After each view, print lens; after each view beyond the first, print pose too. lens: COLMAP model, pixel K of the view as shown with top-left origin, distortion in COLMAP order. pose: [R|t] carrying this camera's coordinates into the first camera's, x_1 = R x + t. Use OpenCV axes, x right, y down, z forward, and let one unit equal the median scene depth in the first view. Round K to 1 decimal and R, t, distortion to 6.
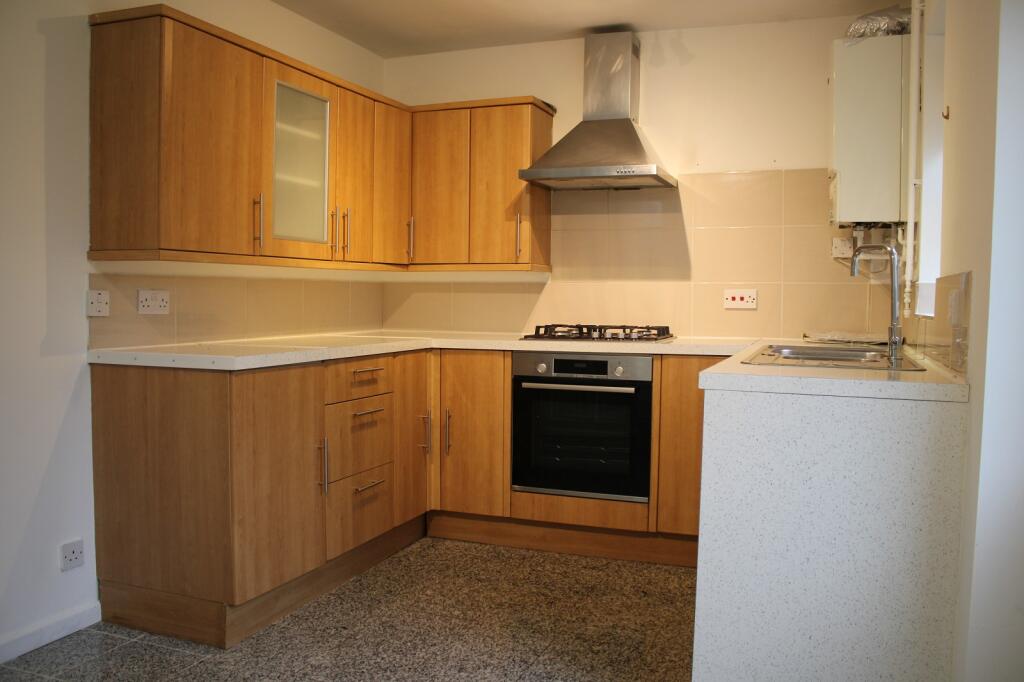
lens RADIAL K [[861.4, 0, 513.0], [0, 861.4, 327.6], [0, 0, 1]] dist [-0.109036, 0.009333]
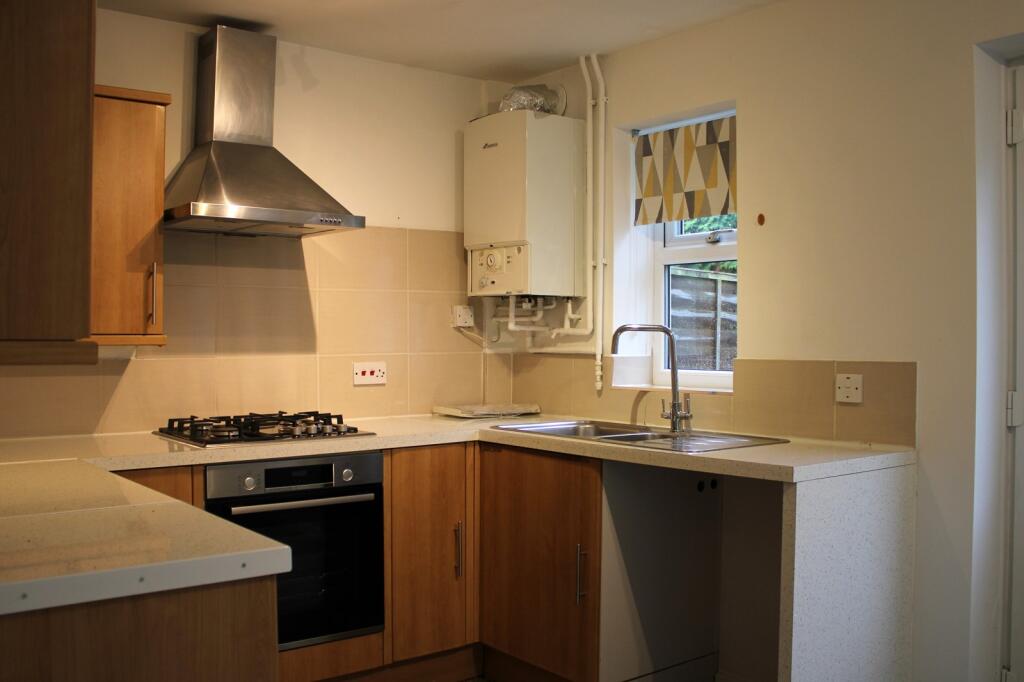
lens RADIAL K [[969.7, 0, 512.0], [0, 969.7, 341.0], [0, 0, 1]] dist [-0.108467, 0.012946]
pose [[0.513467, -0.014830, 0.857981, -0.526152], [0.036585, 0.999320, -0.004622, -0.059048], [-0.857329, 0.033763, 0.513660, 0.387876]]
